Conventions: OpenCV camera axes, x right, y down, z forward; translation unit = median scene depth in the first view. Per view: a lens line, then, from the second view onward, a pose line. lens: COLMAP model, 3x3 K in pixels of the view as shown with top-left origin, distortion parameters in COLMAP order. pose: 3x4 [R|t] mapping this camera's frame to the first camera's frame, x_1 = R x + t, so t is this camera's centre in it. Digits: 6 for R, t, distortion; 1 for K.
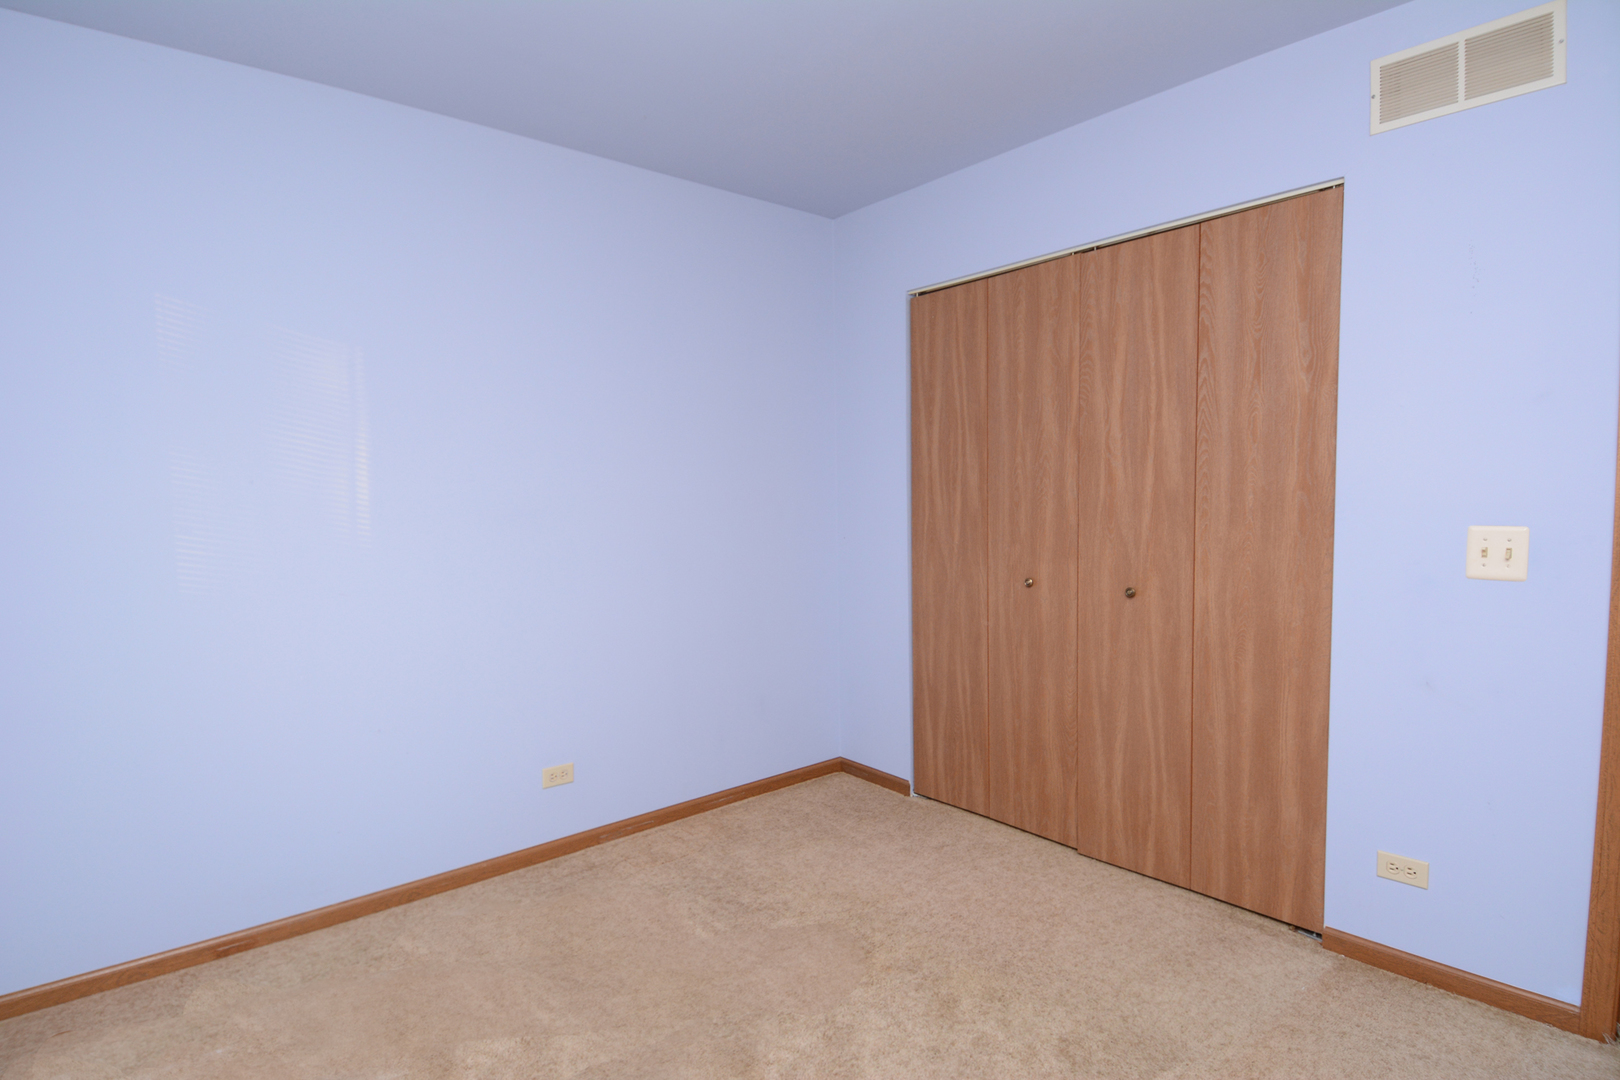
lens RADIAL K [[829.7, 0, 798.4], [0, 829.7, 561.9], [0, 0, 1]] dist [-0.000144, -0.000543]
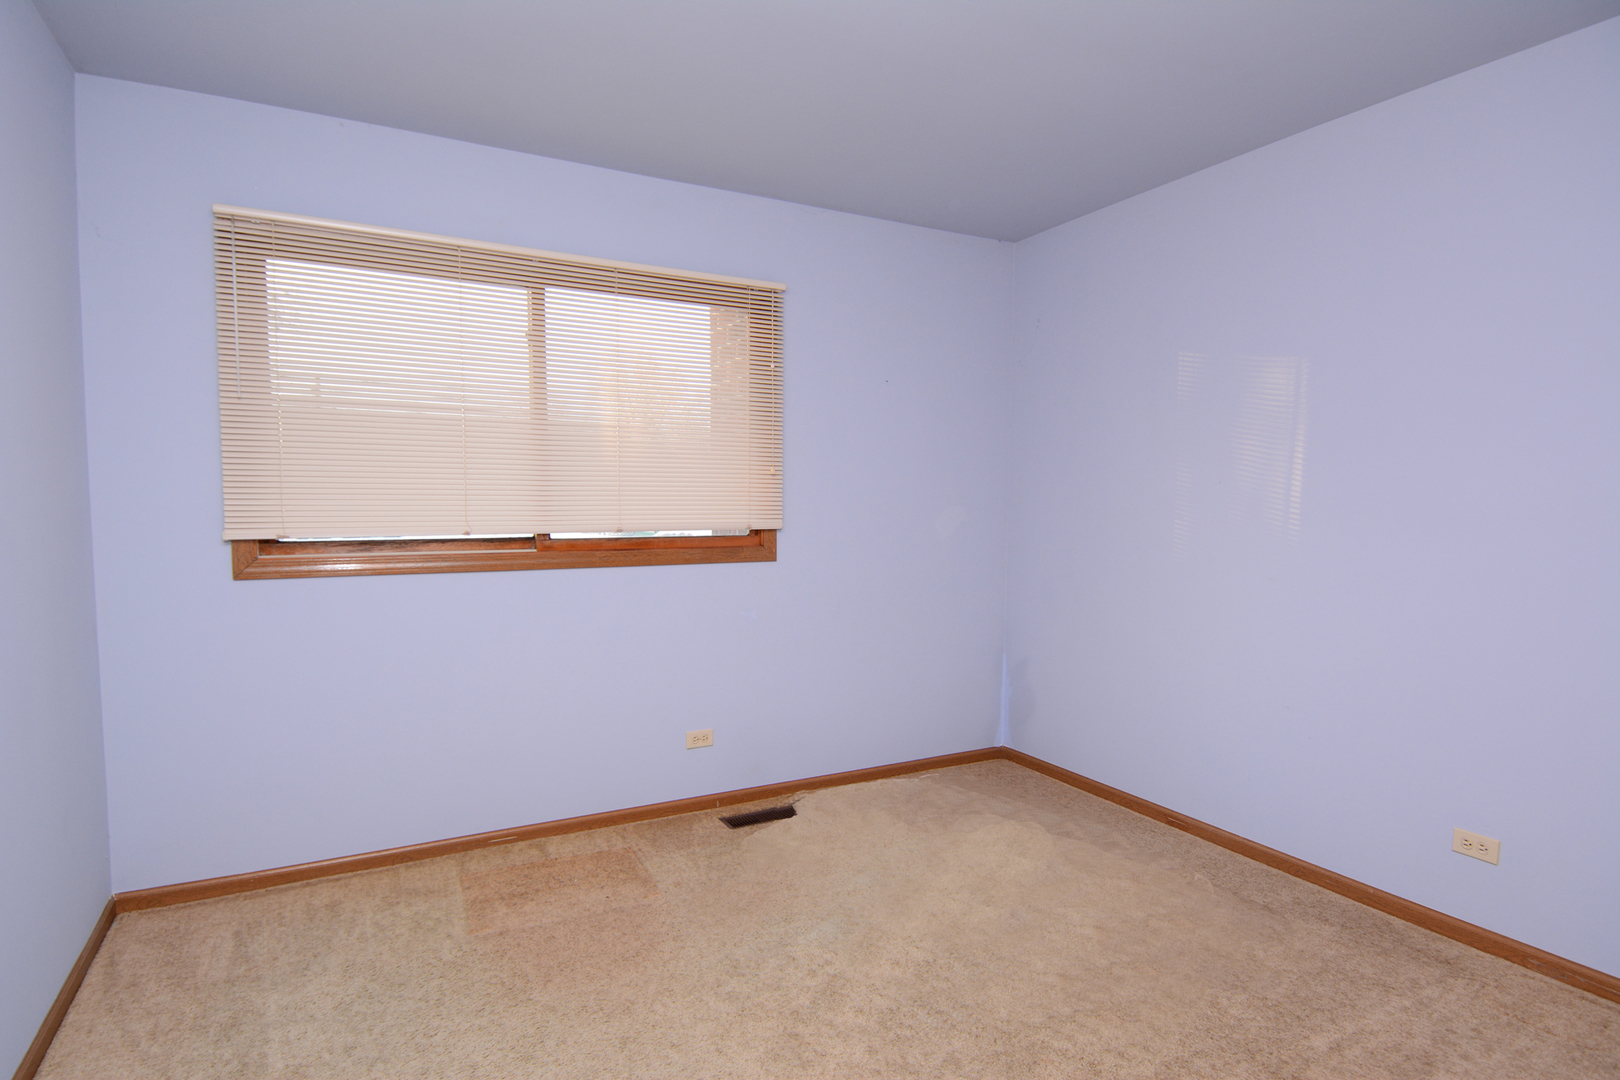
lens RADIAL K [[829.7, 0, 798.4], [0, 829.7, 561.9], [0, 0, 1]] dist [-0.000144, -0.000543]
pose [[-0.193565, 0.092251, -0.976741, 0.699507], [-0.074184, 0.991343, 0.108332, -0.060771], [0.978279, 0.093428, -0.185046, 0.572007]]
